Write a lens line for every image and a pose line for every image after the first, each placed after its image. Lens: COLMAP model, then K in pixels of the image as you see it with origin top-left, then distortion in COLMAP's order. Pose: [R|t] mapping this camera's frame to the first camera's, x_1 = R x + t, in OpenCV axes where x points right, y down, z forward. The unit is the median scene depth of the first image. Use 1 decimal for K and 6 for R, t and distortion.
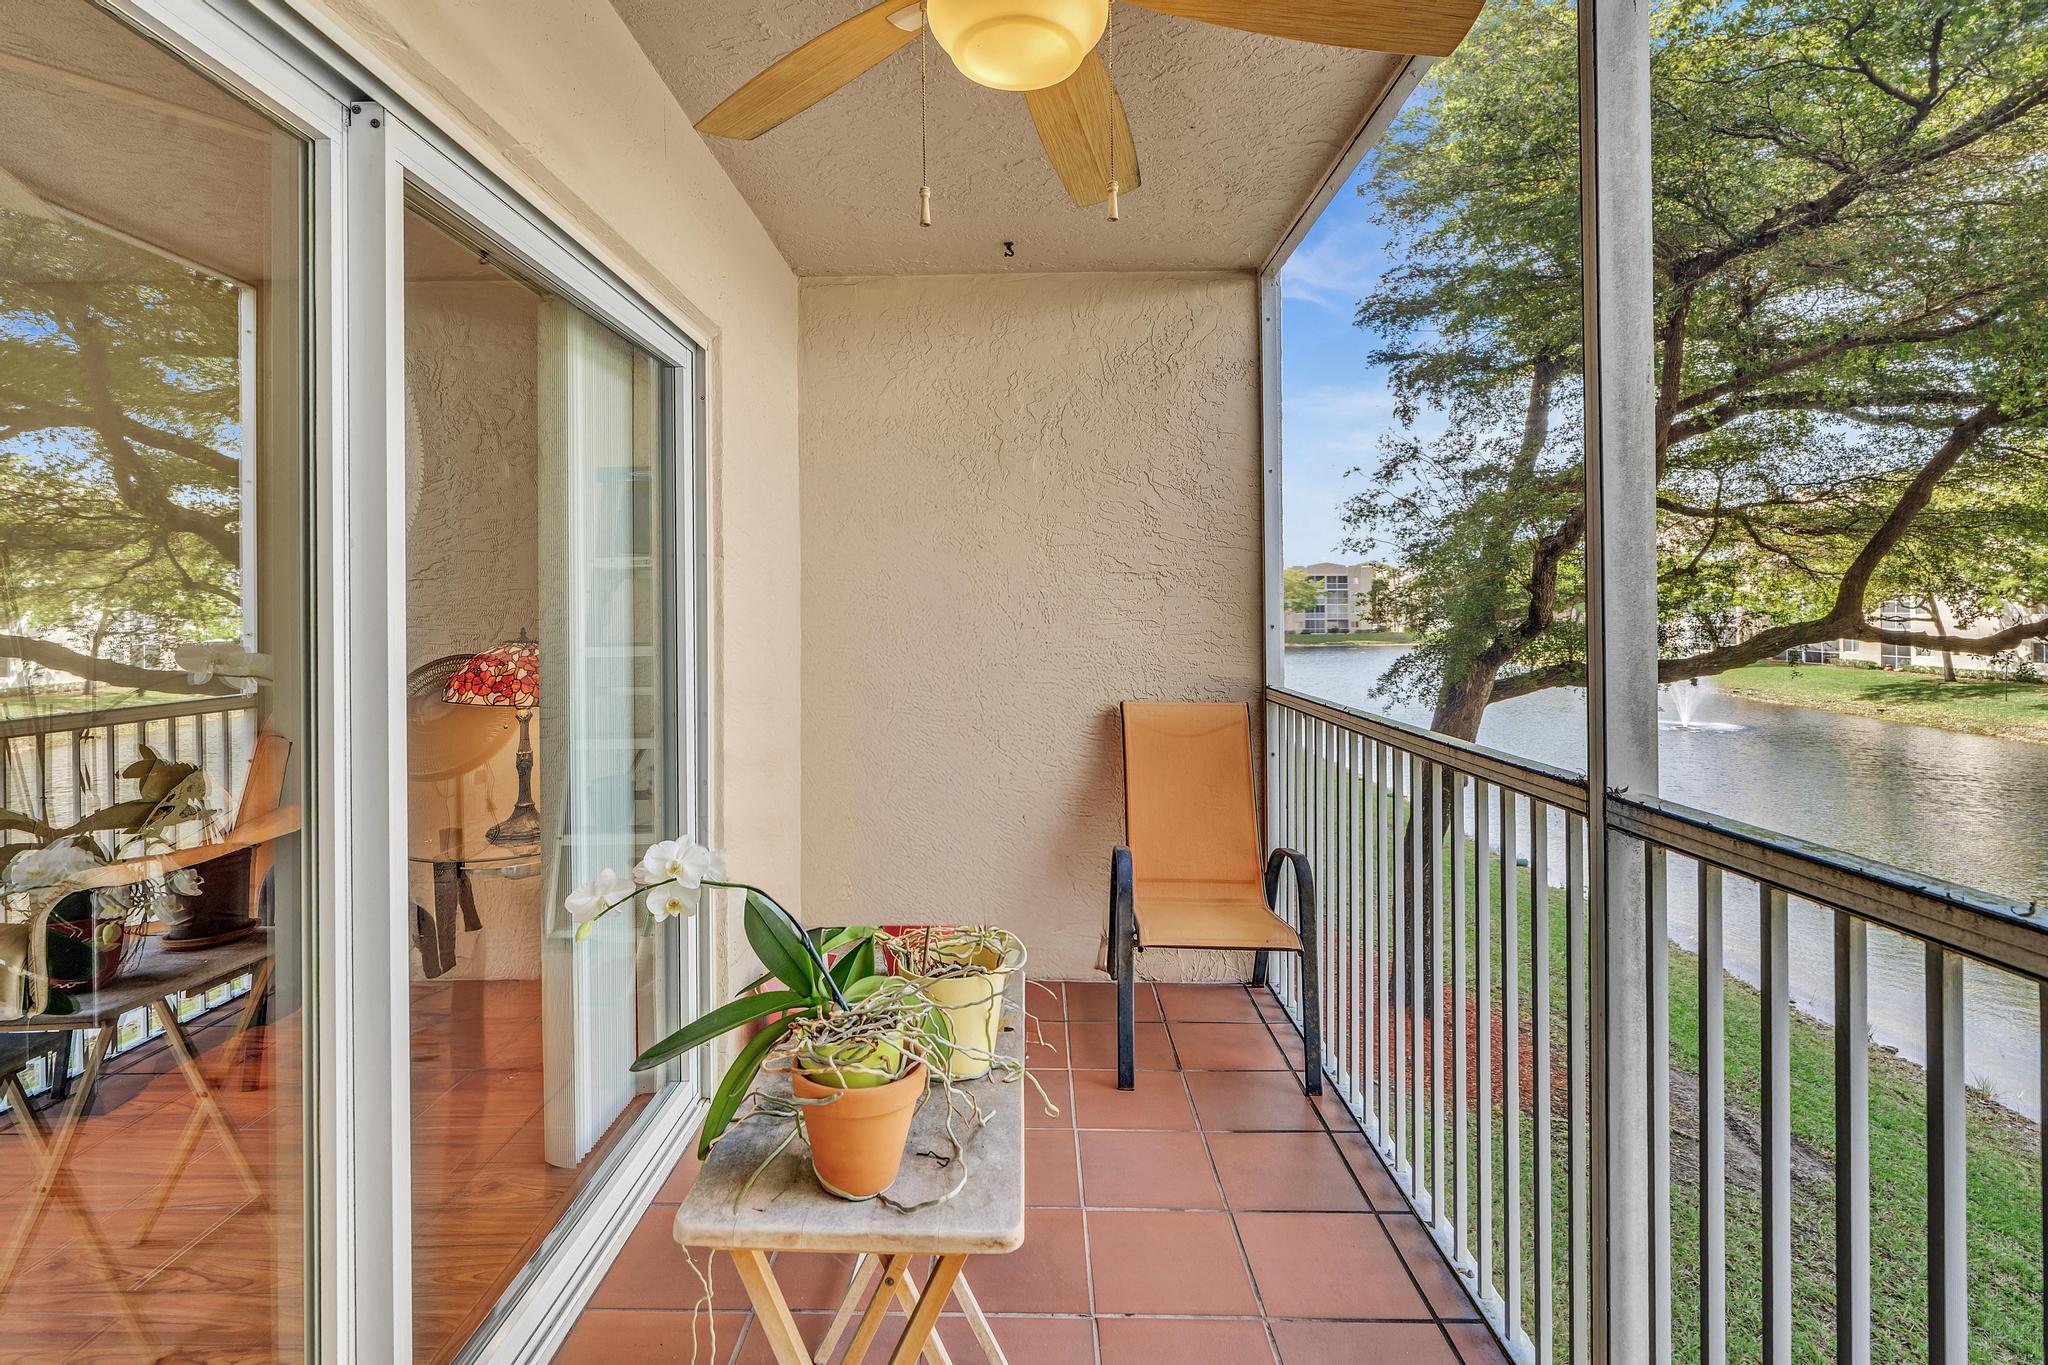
lens RADIAL K [[951.0, 0, 1009.9], [0, 951.0, 611.3], [0, 0, 1]] dist [0.000041, 0.000163]
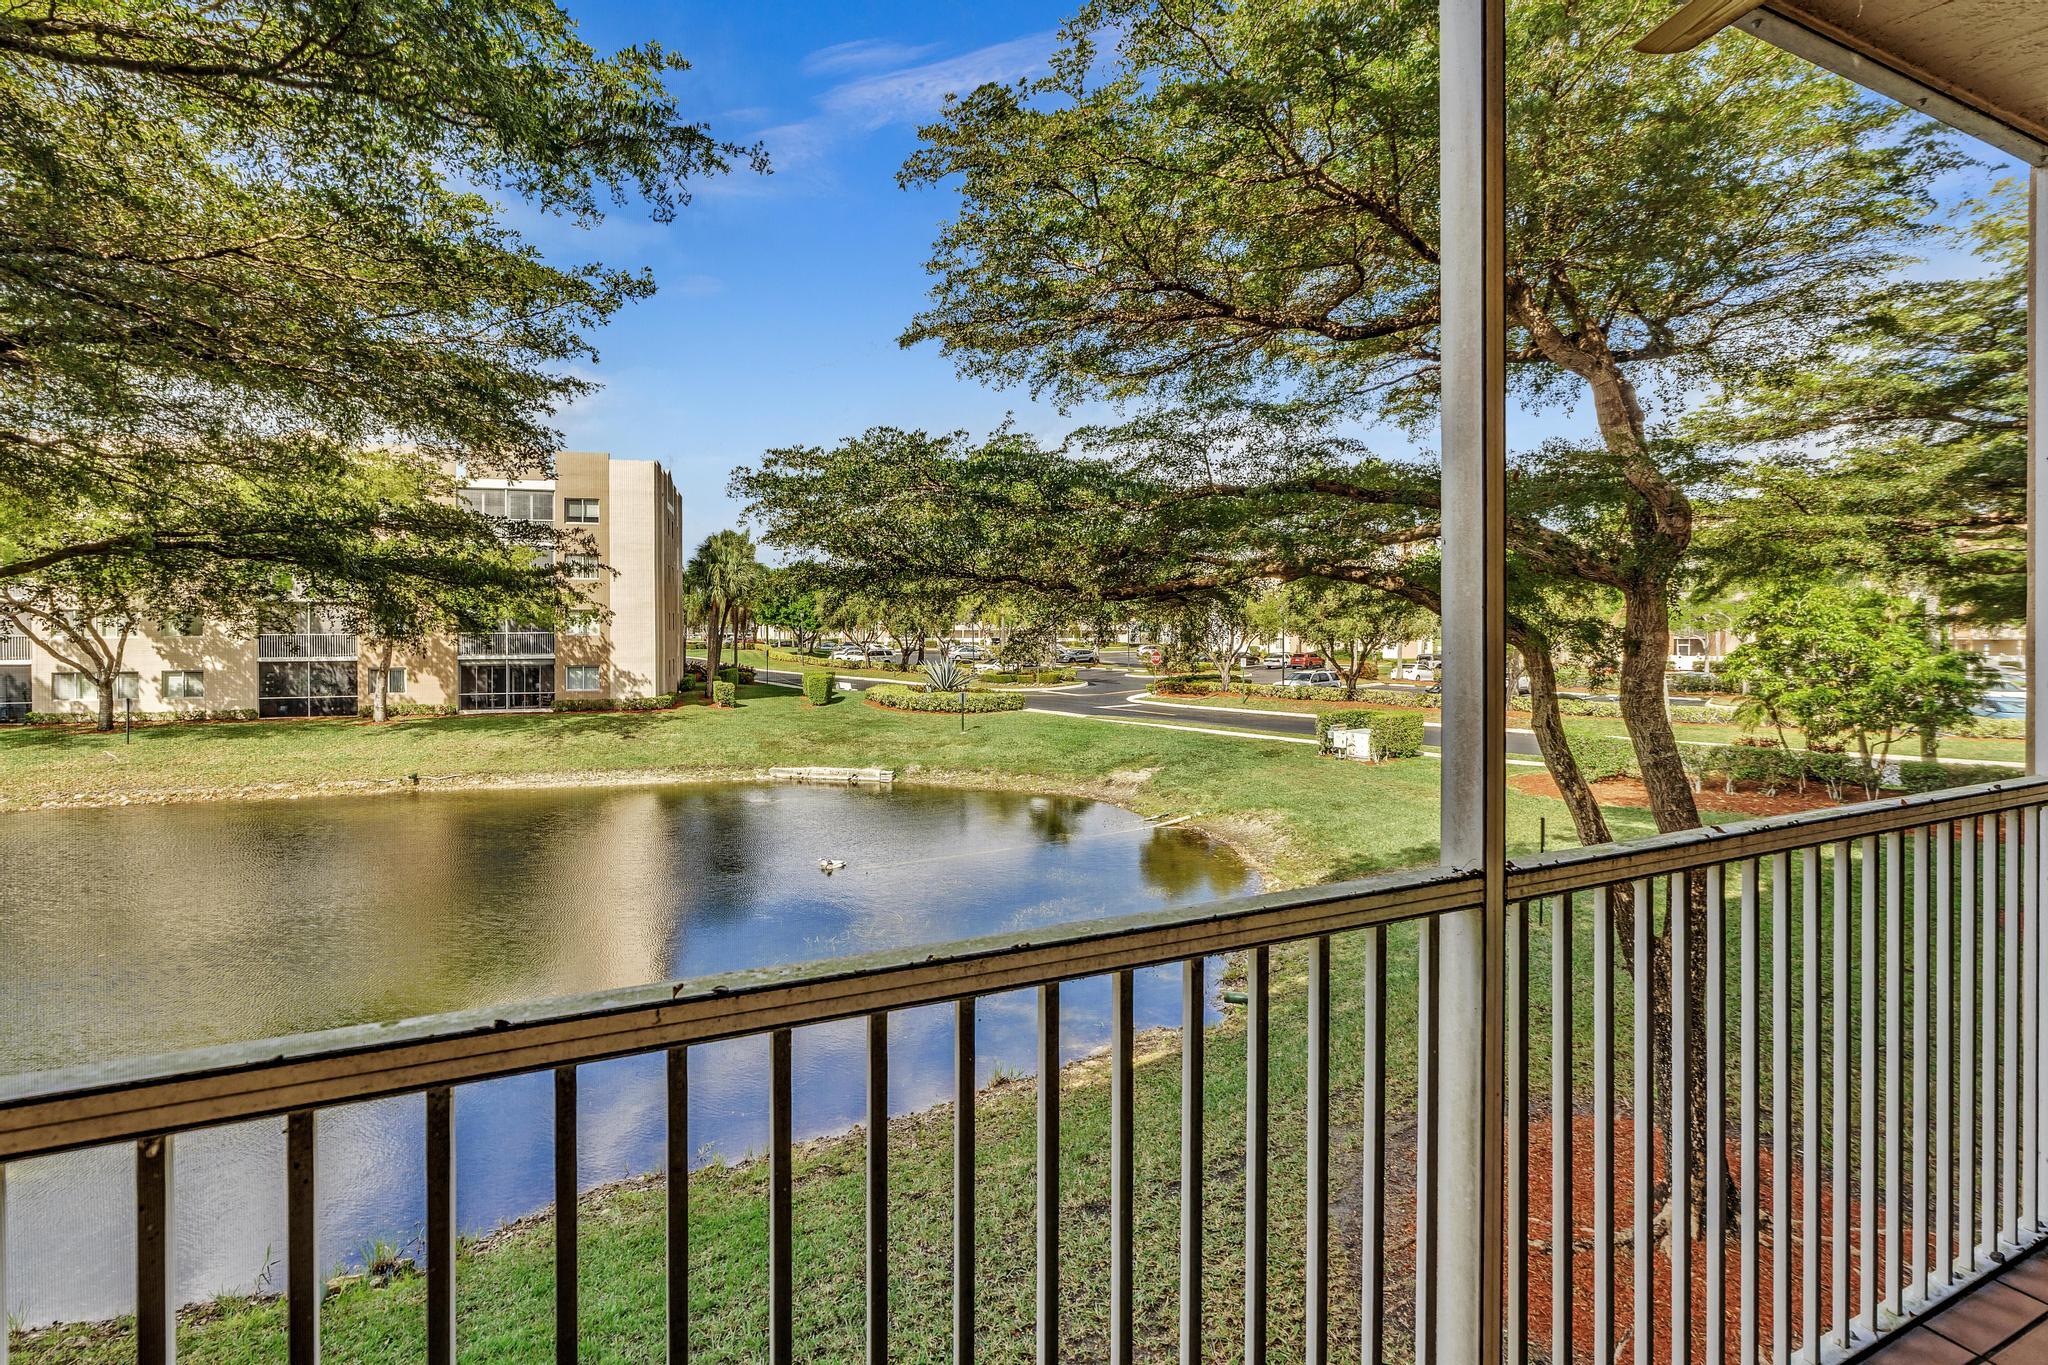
lens RADIAL K [[941.7, 0, 1019.9], [0, 941.7, 630.7], [0, 0, 1]] dist [-0.001883, 0.000068]
pose [[-0.410434, -0.001265, 0.911890, -0.027467], [0.005192, 0.999980, 0.003724, -0.028583], [-0.911876, 0.006263, -0.410419, 0.769000]]
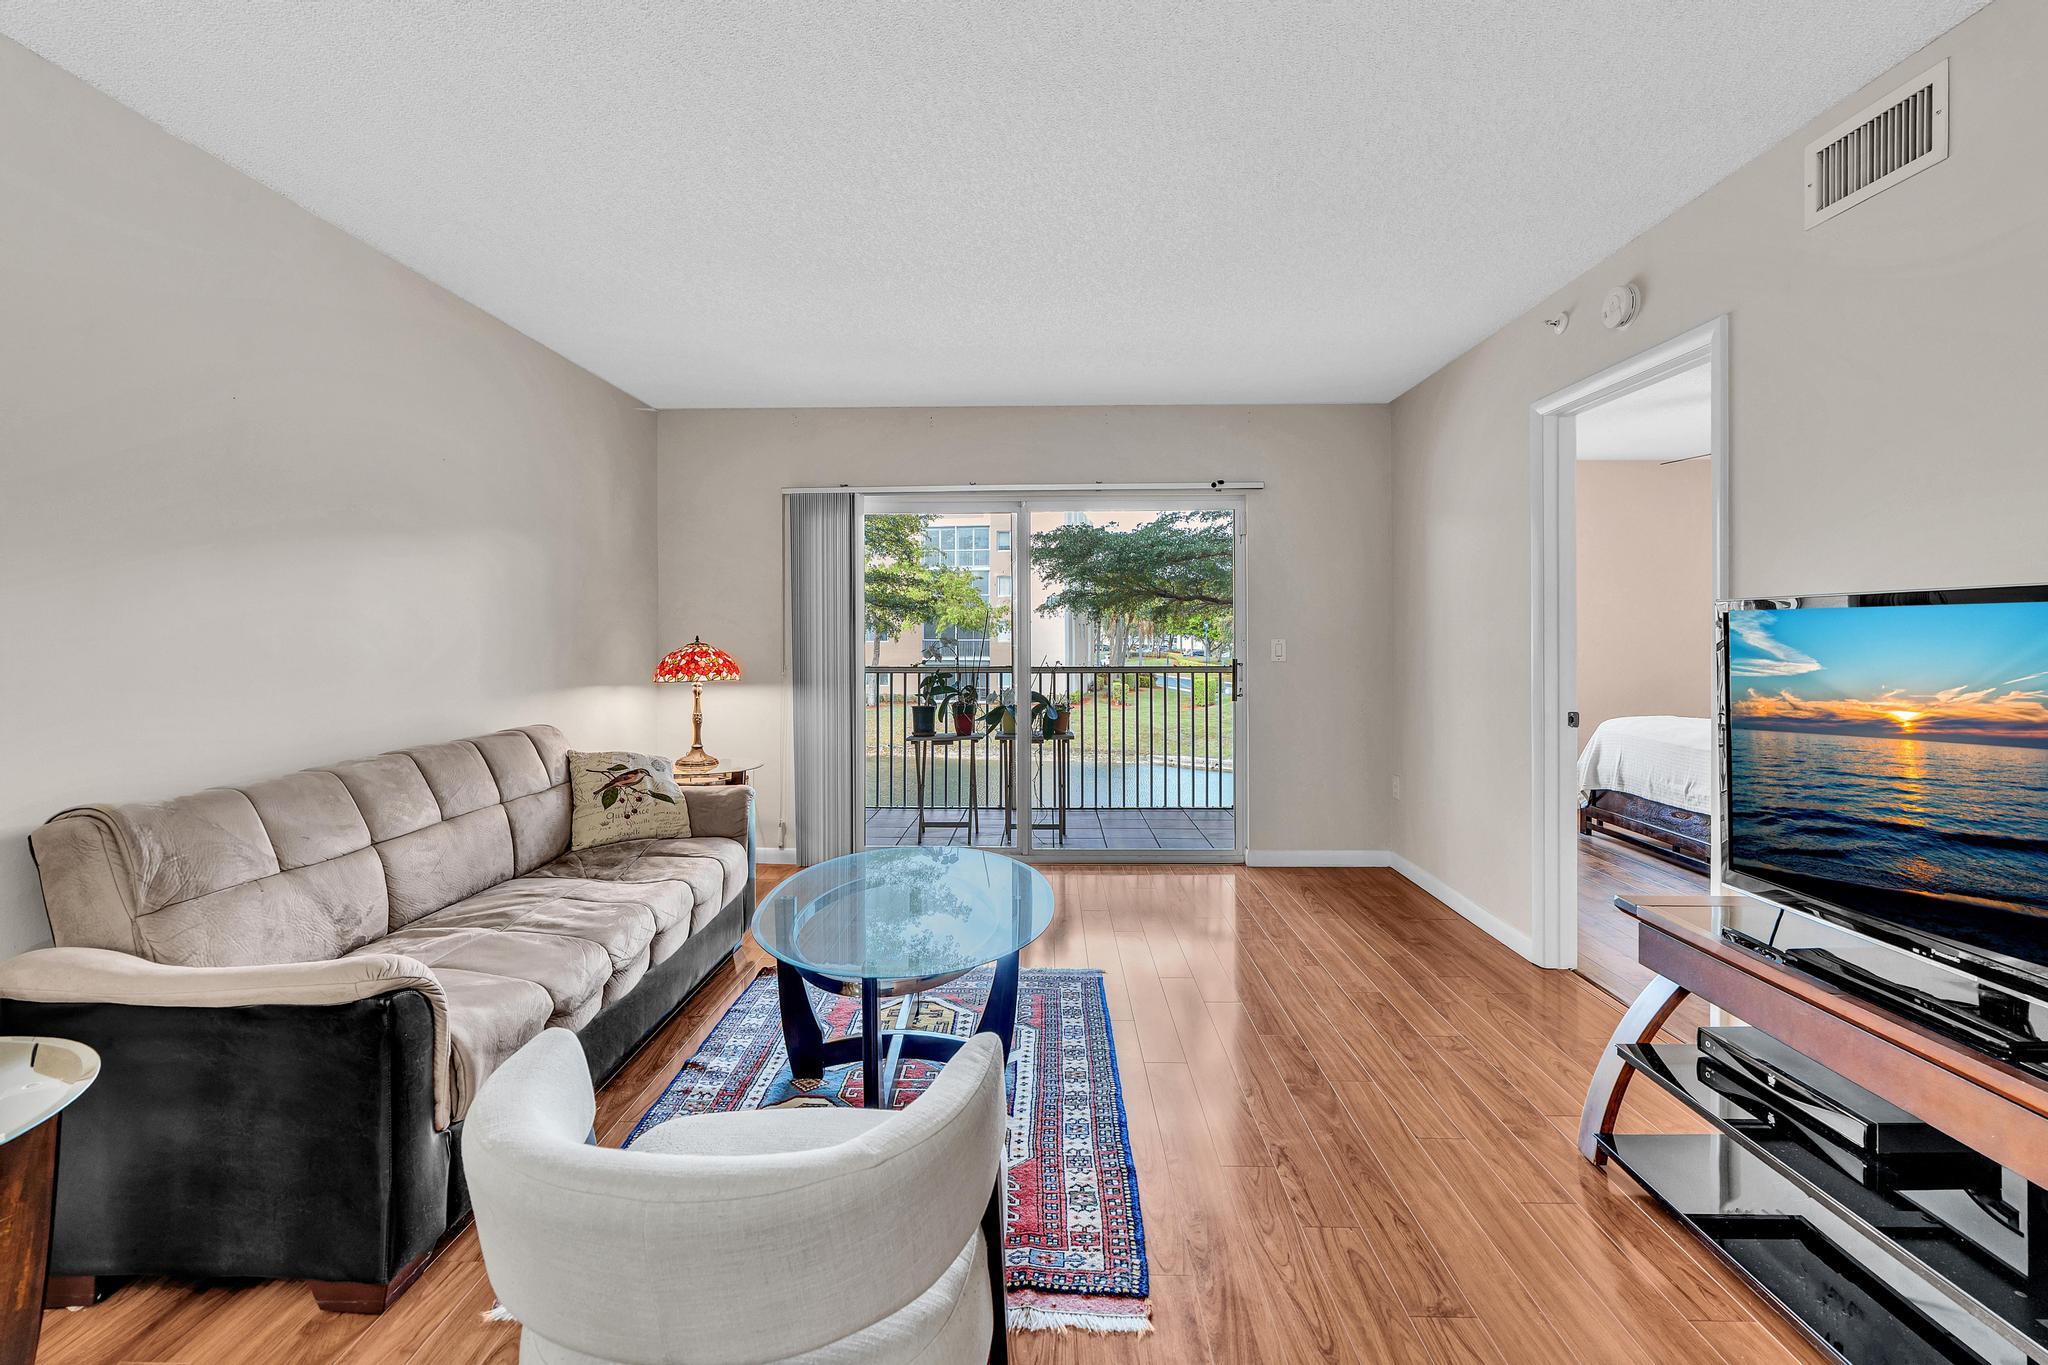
lens RADIAL K [[946.7, 0, 1018.2], [0, 946.7, 626.7], [0, 0, 1]] dist [-0.001559, 0.000283]
pose [[0.026156, 0.014344, 0.999555, -1.809237], [0.003460, 0.999890, -0.014440, 0.021377], [-0.999652, 0.003836, 0.026103, 0.354643]]
